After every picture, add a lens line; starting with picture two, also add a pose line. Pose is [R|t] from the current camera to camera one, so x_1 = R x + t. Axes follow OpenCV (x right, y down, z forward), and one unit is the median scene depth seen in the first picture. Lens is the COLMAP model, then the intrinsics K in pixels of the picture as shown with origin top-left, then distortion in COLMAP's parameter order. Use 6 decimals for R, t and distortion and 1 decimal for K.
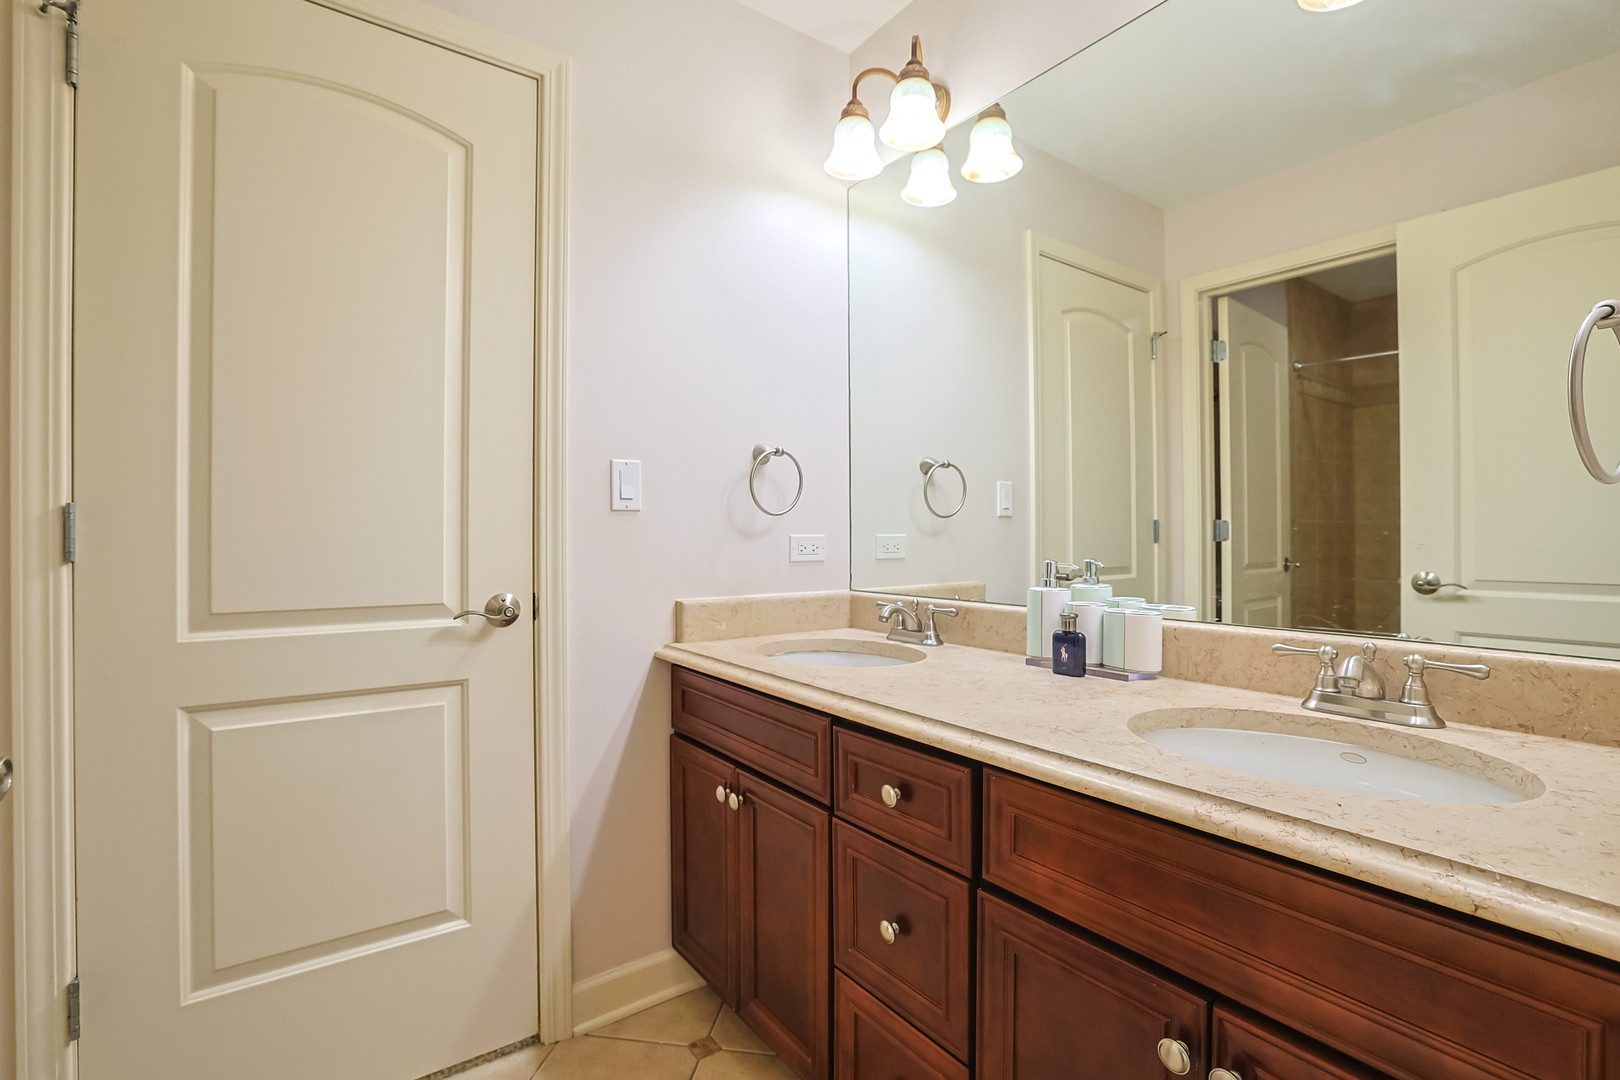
lens RADIAL K [[696.0, 0, 806.9], [0, 696.0, 533.3], [0, 0, 1]] dist [-0.044931, 0.015874]
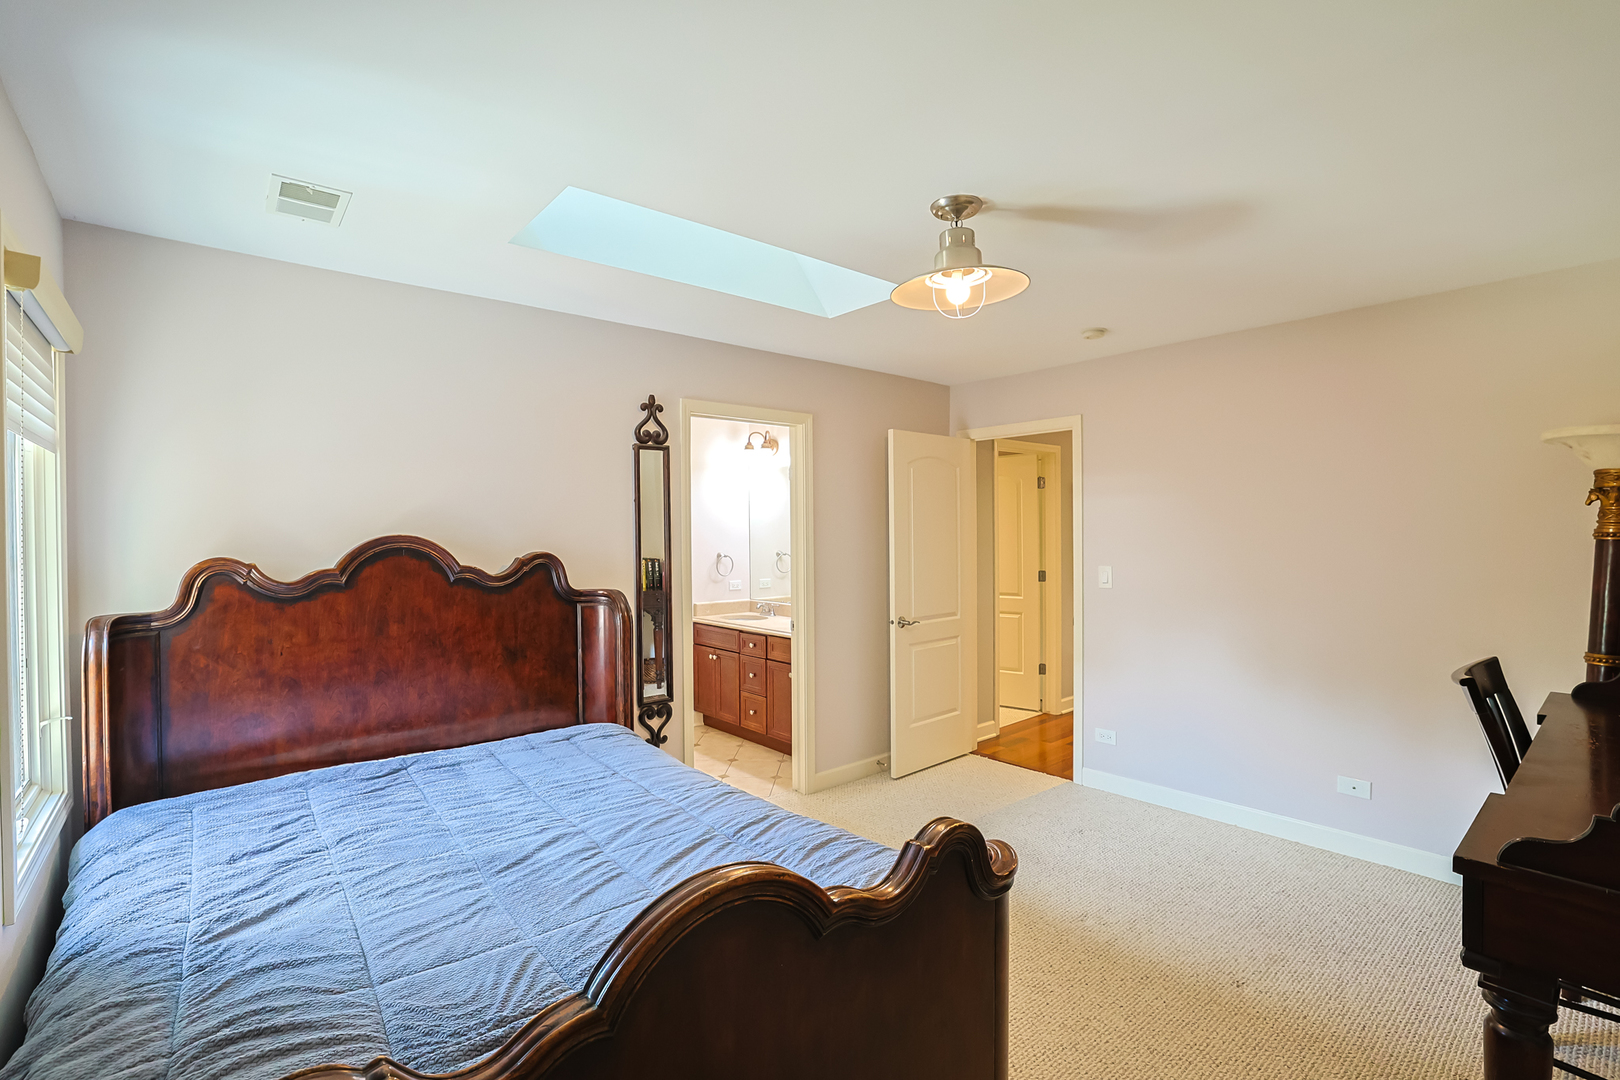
lens RADIAL K [[696.0, 0, 806.9], [0, 696.0, 533.3], [0, 0, 1]] dist [-0.044931, 0.015874]
pose [[0.996571, -0.005399, 0.082567, 0.082416], [0.005207, 0.999983, 0.002550, -0.278403], [-0.082579, -0.002111, 0.996582, -2.676788]]
